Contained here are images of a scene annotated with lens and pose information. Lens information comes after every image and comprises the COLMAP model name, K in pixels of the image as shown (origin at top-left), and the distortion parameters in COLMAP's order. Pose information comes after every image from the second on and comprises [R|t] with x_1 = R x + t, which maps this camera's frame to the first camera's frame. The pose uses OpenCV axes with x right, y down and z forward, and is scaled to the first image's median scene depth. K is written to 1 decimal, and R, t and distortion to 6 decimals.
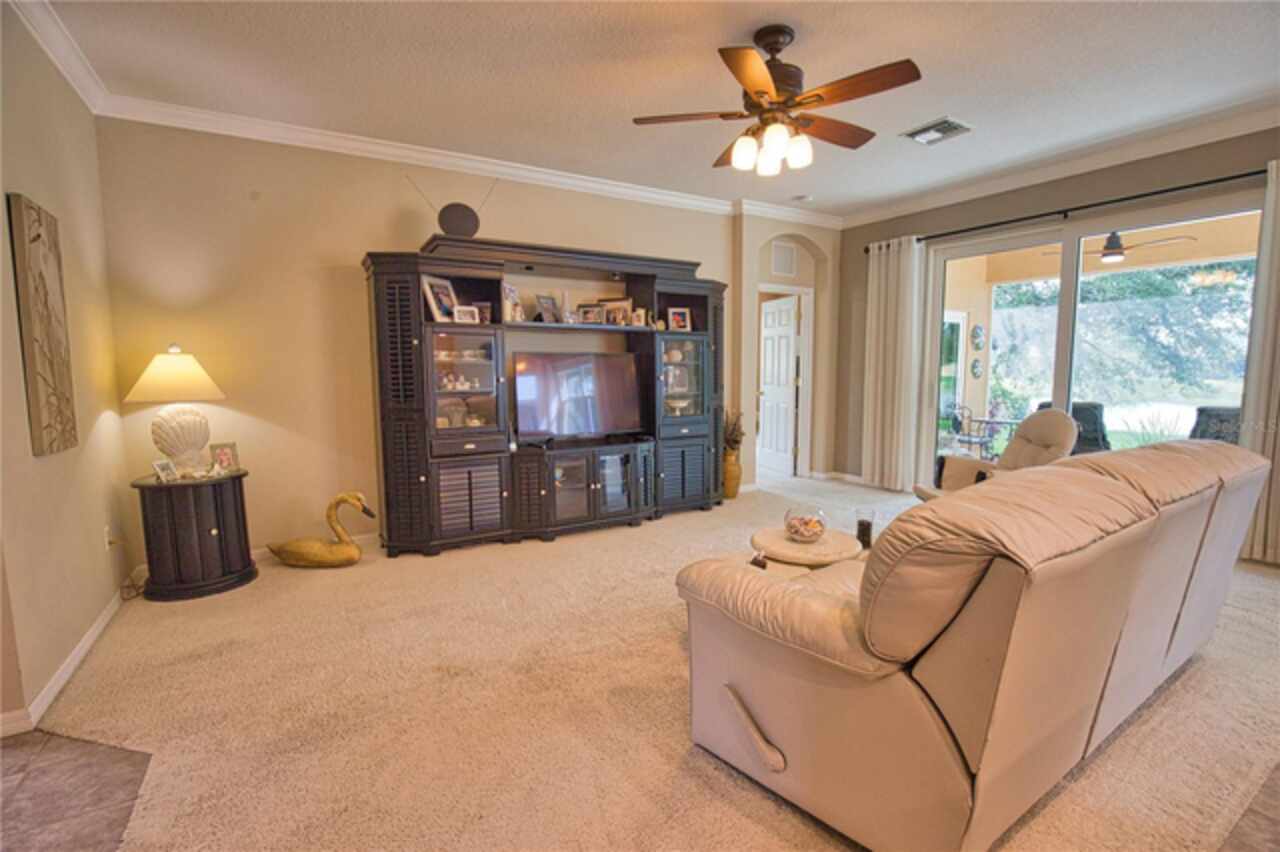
lens RADIAL K [[584.8, 0, 648.4], [0, 584.8, 434.7], [0, 0, 1]] dist [-0.034207, 0.005689]
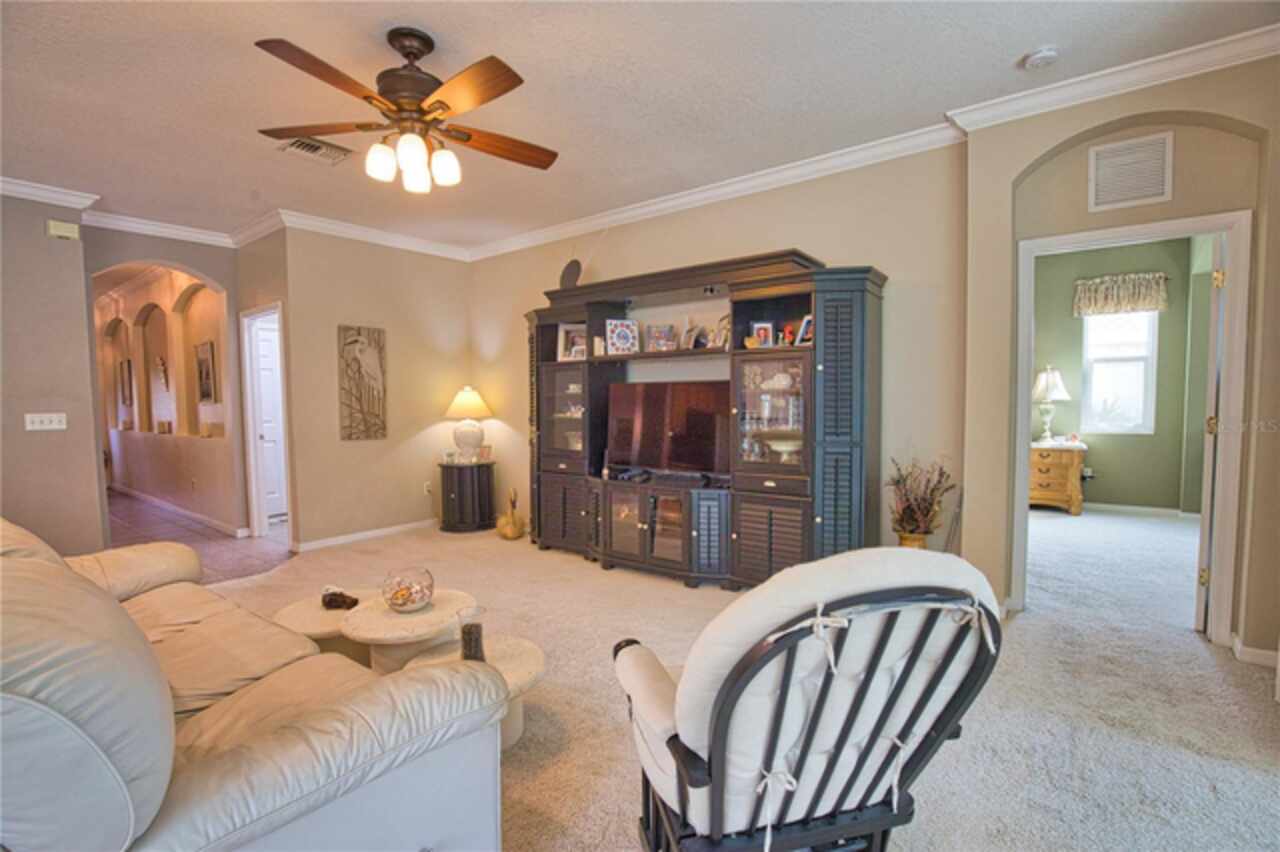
lens RADIAL K [[584.8, 0, 642.5], [0, 584.8, 433.3], [0, 0, 1]] dist [-0.034207, 0.005689]
pose [[0.353894, 0.057333, -0.933526, 0.668905], [-0.093719, 0.995270, 0.025597, -0.071056], [0.930578, 0.078431, 0.357594, 0.575053]]
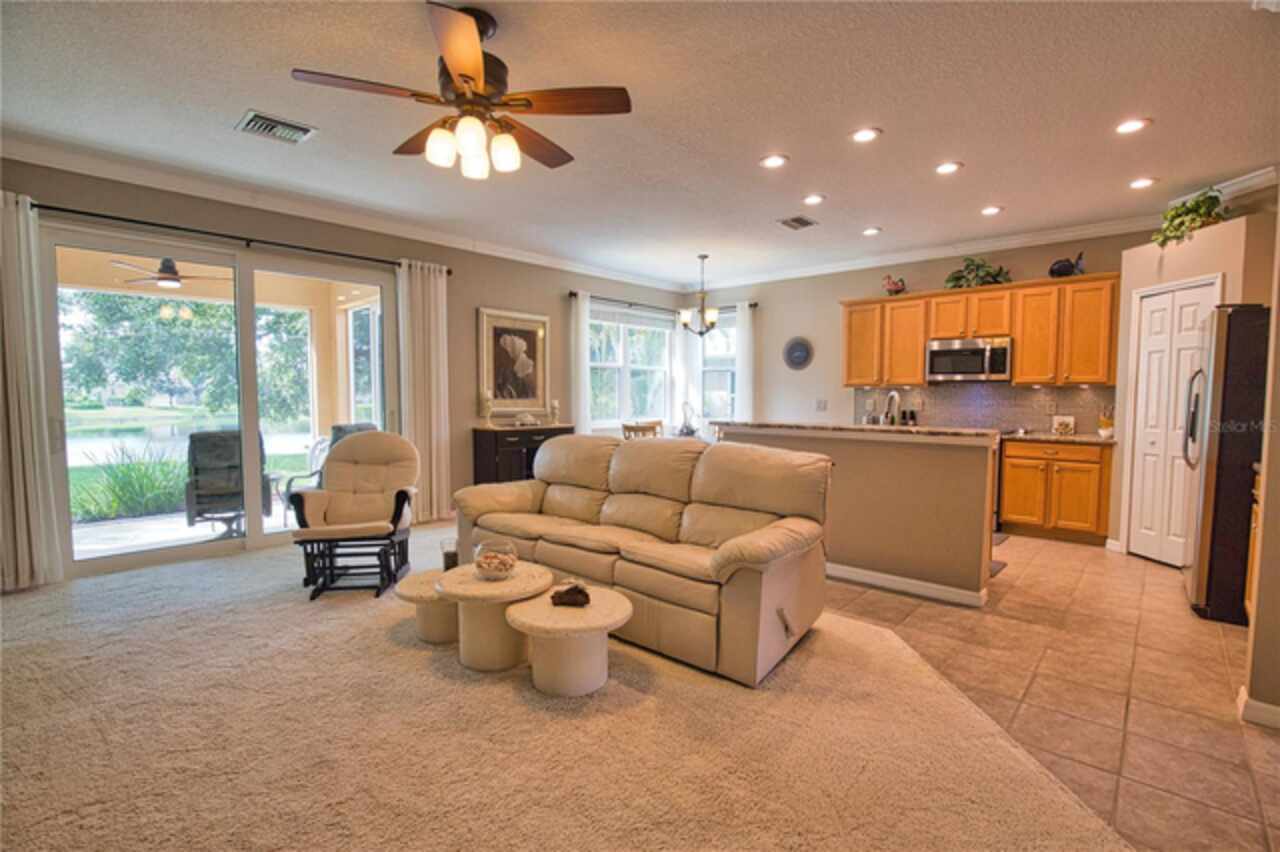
lens RADIAL K [[584.8, 0, 649.1], [0, 584.8, 439.0], [0, 0, 1]] dist [-0.034207, 0.005689]
pose [[-0.276400, -0.066873, 0.958713, -0.401482], [0.107559, 0.989156, 0.100006, -0.063342], [-0.955005, 0.130760, -0.266210, 0.573244]]
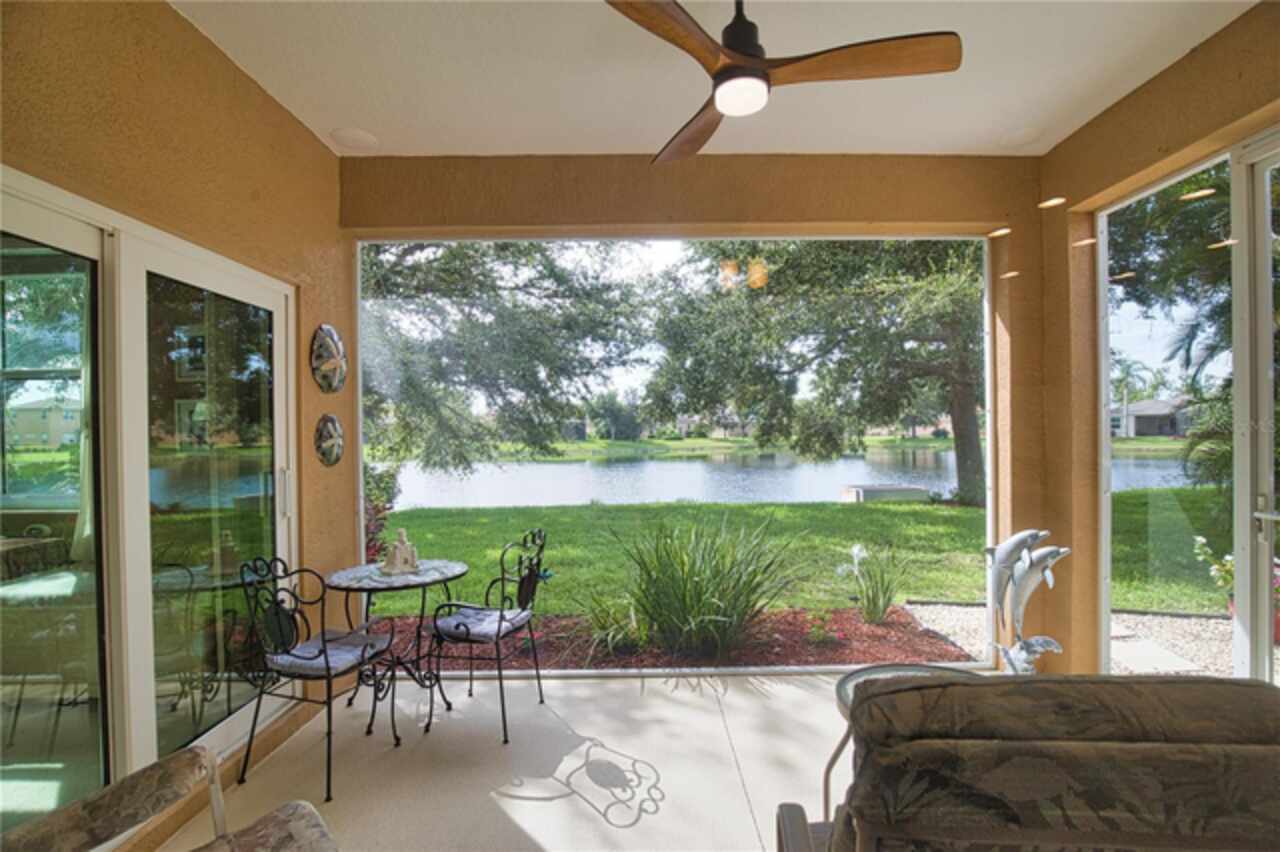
lens RADIAL K [[584.8, 0, 642.8], [0, 584.8, 432.1], [0, 0, 1]] dist [-0.034207, 0.005689]
pose [[0.526194, -0.004958, 0.850350, 0.564930], [0.107038, 0.992416, -0.060448, -0.119156], [-0.843601, 0.122827, 0.522734, 1.004575]]
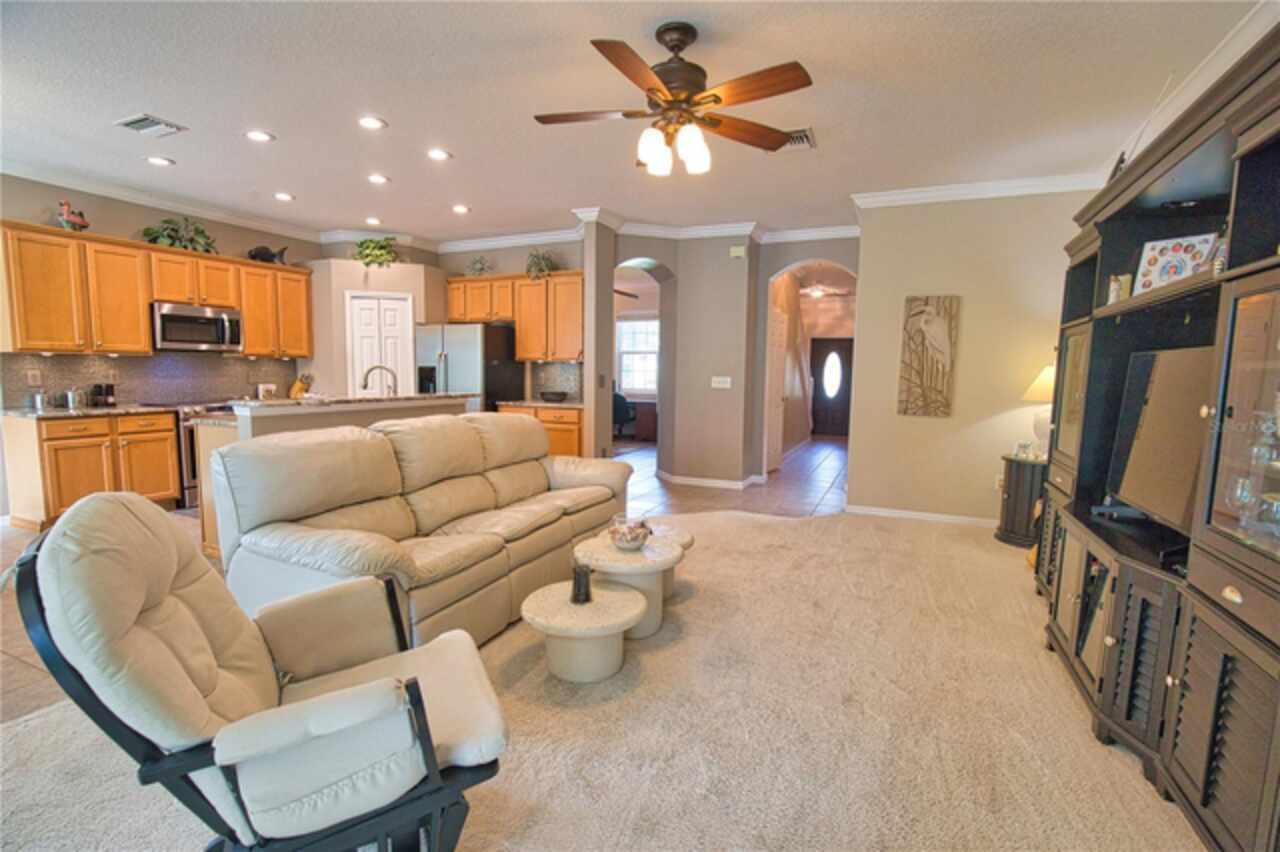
lens RADIAL K [[584.8, 0, 651.5], [0, 584.8, 432.5], [0, 0, 1]] dist [-0.034207, 0.005689]
pose [[-0.822270, 0.050980, -0.566810, 0.456692], [-0.074702, 0.977693, 0.196305, -0.119336], [0.564174, 0.203757, -0.800119, 1.027696]]
